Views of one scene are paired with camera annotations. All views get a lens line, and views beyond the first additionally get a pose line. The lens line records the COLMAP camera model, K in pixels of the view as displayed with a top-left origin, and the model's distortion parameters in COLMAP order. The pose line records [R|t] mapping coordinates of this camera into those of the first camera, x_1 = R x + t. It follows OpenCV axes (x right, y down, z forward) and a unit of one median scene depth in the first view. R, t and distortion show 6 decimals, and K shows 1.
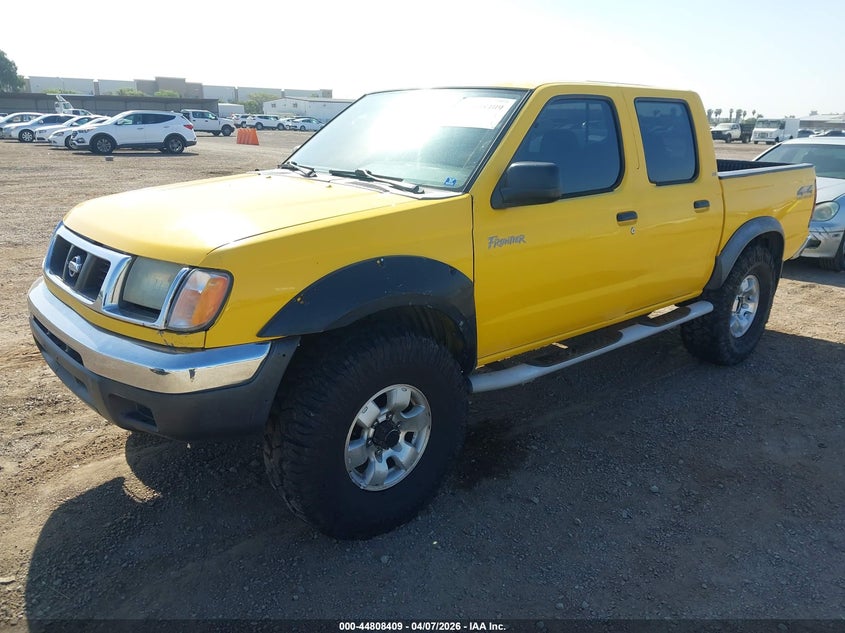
lens RADIAL K [[672.7, 0, 422.5], [0, 672.7, 316.5], [0, 0, 1]] dist [0.003814, -0.003120]
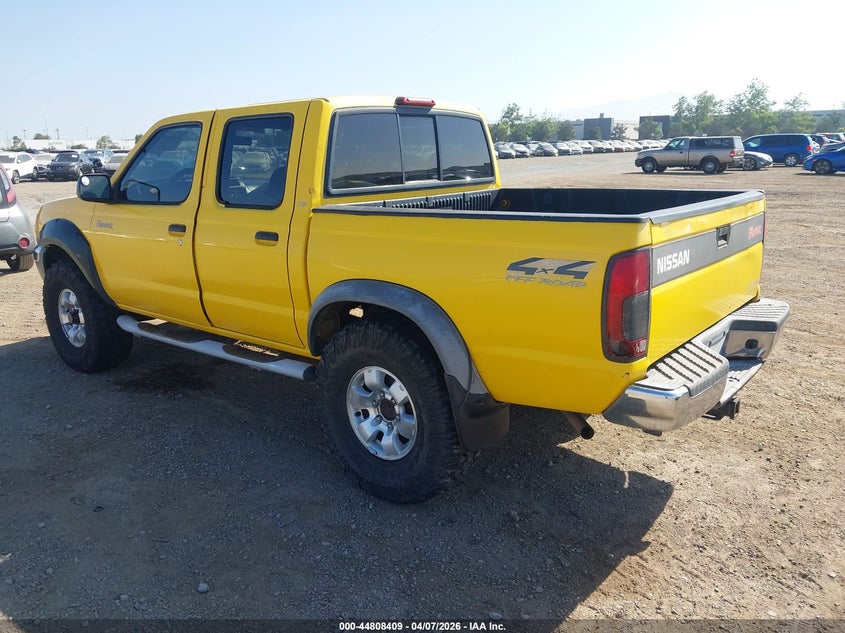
lens RADIAL K [[672.7, 0, 422.5], [0, 672.7, 316.5], [0, 0, 1]] dist [0.003814, -0.003120]
pose [[0.145284, 0.218787, -0.964896, 1.367297], [-0.247676, 0.952234, 0.178624, -0.288662], [0.957888, 0.213030, 0.192532, 1.126669]]
